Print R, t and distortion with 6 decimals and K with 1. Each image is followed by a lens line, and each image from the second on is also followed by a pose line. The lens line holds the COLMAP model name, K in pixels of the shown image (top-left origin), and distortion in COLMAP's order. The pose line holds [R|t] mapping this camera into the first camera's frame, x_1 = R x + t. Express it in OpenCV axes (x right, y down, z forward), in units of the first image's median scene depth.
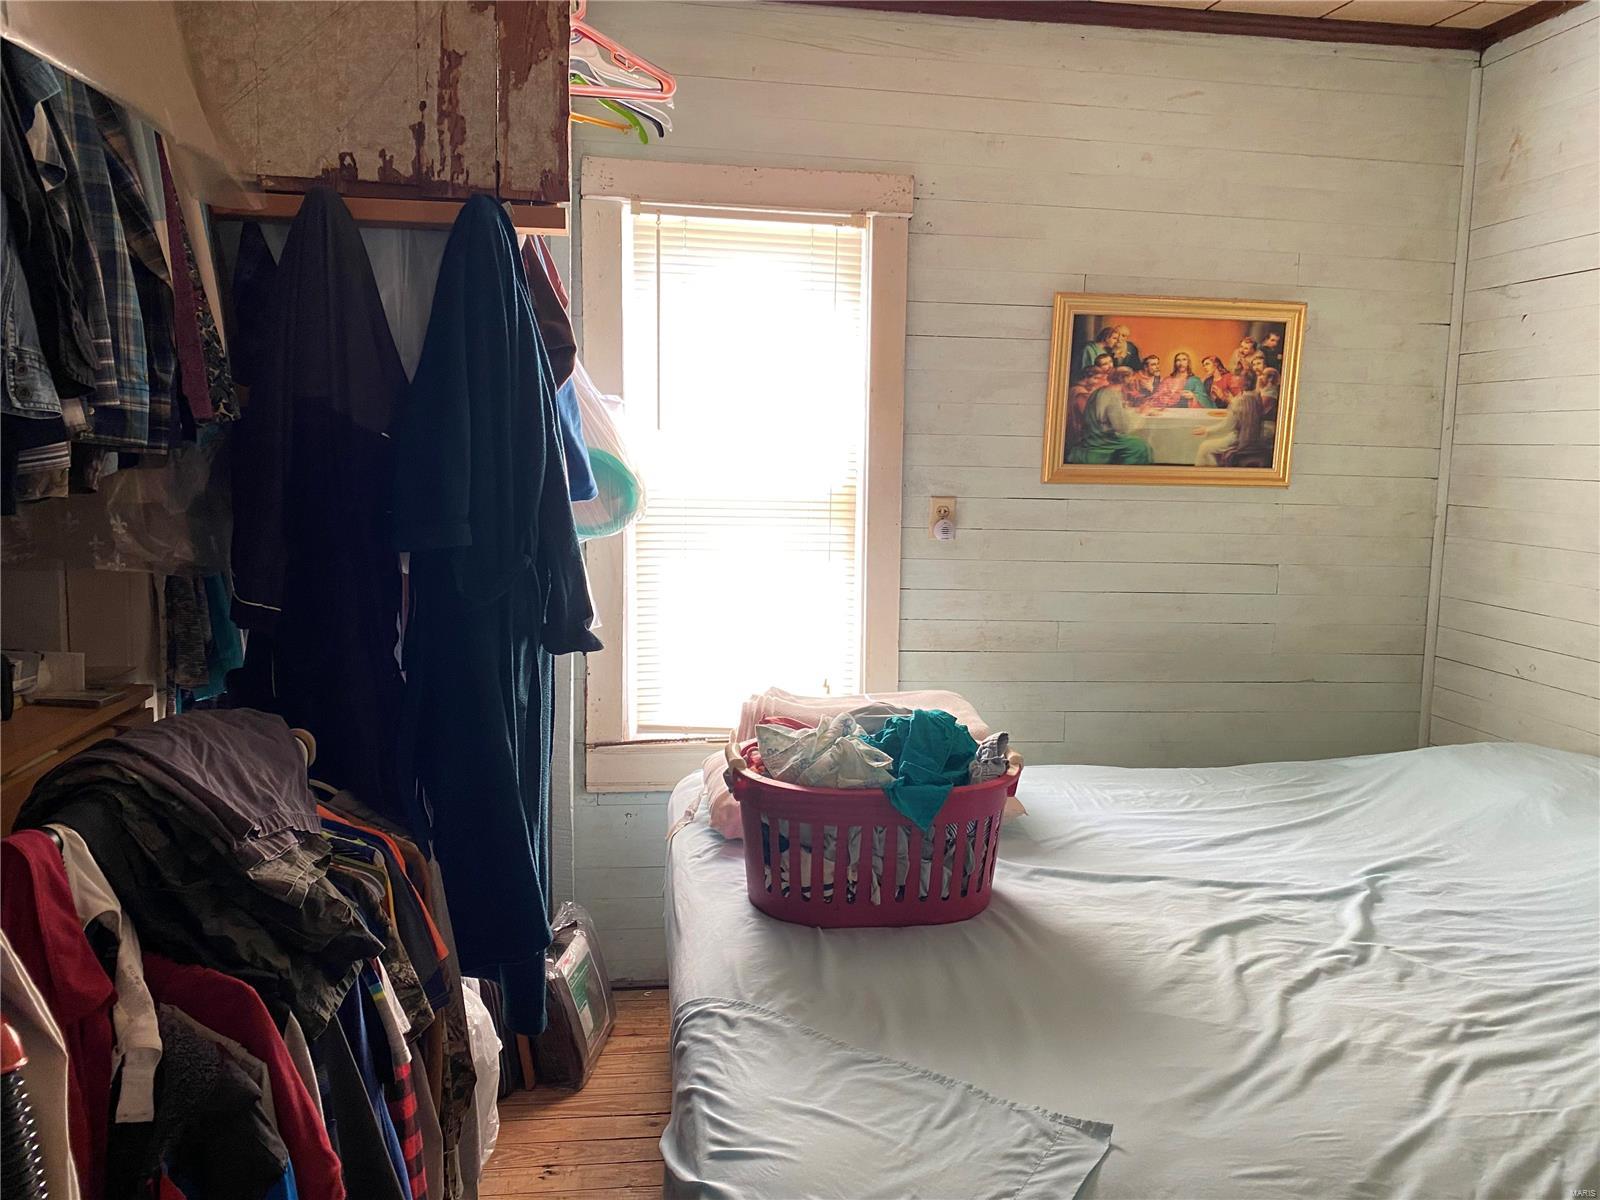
lens RADIAL K [[1209.3, 0, 793.0], [0, 1209.3, 598.5], [0, 0, 1]] dist [0.040711, -0.046689]
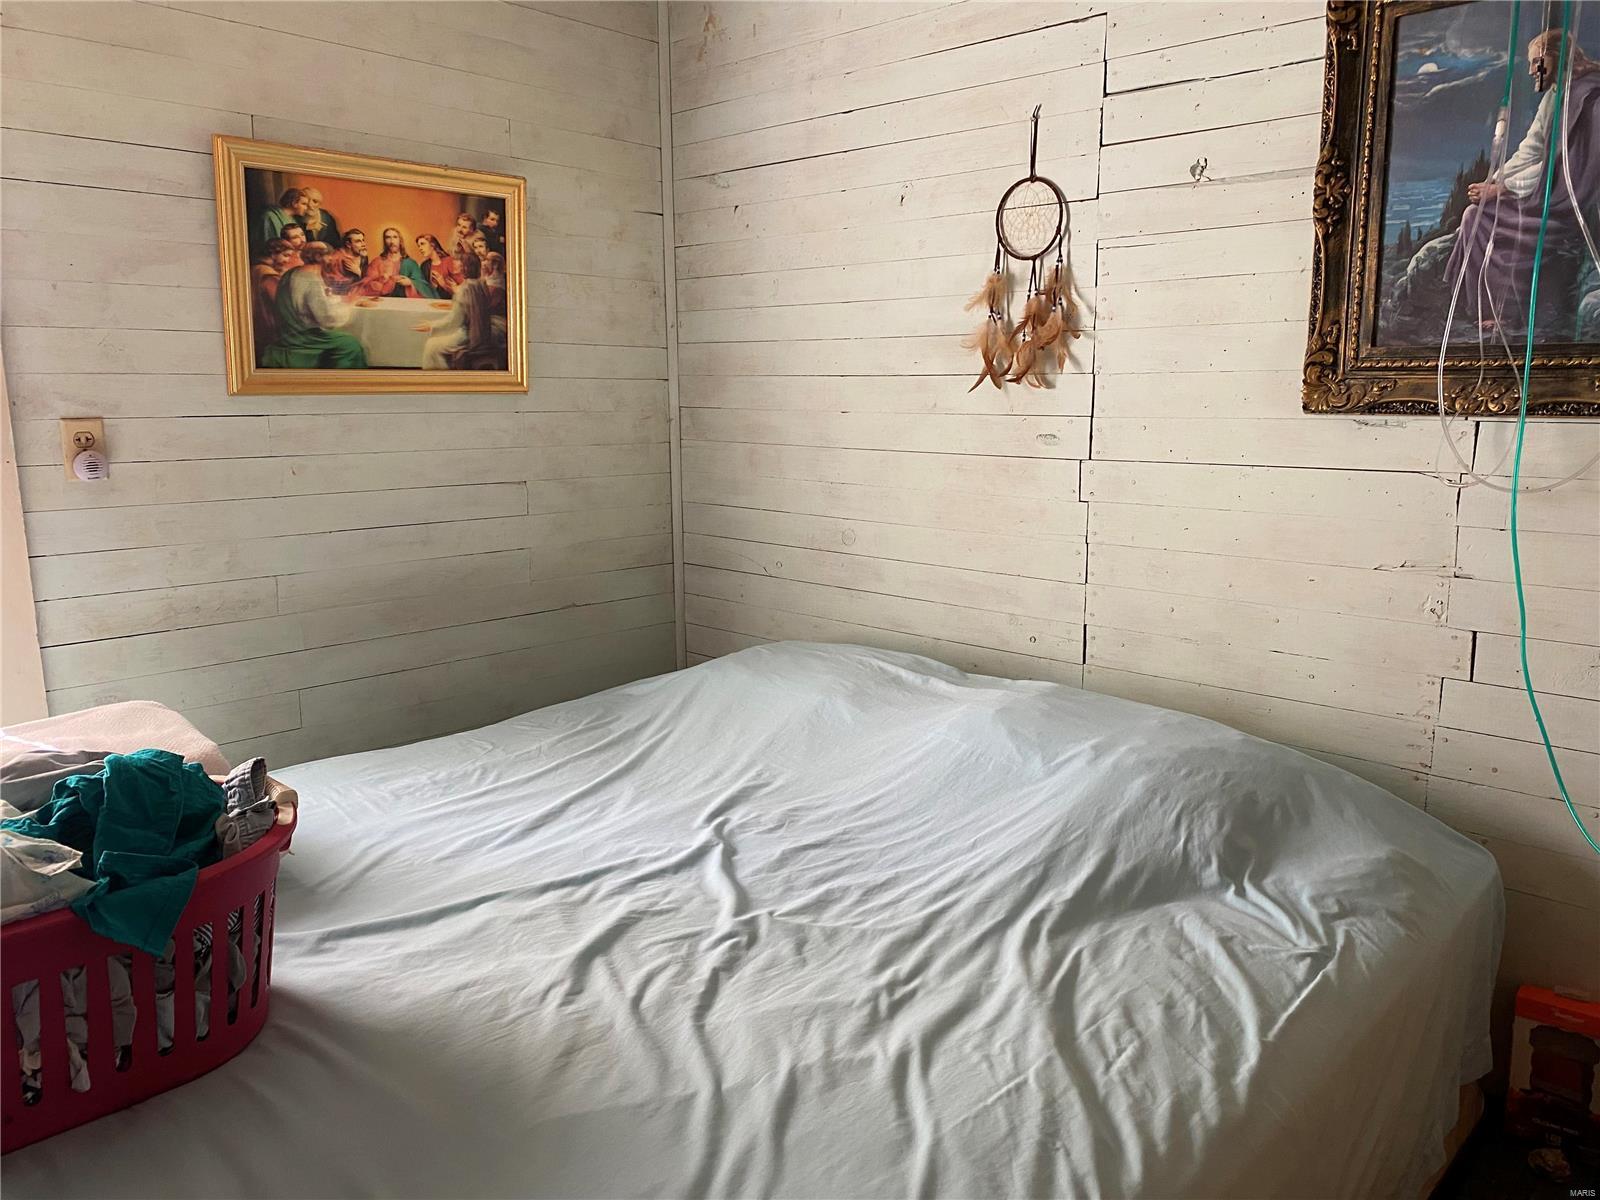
lens RADIAL K [[1209.3, 0, 790.6], [0, 1209.3, 584.4], [0, 0, 1]] dist [0.040711, -0.046689]
pose [[0.783065, -0.127699, 0.608688, 0.005645], [0.096818, 0.991792, 0.083517, -0.010807], [-0.614357, -0.006467, 0.789001, 0.239932]]
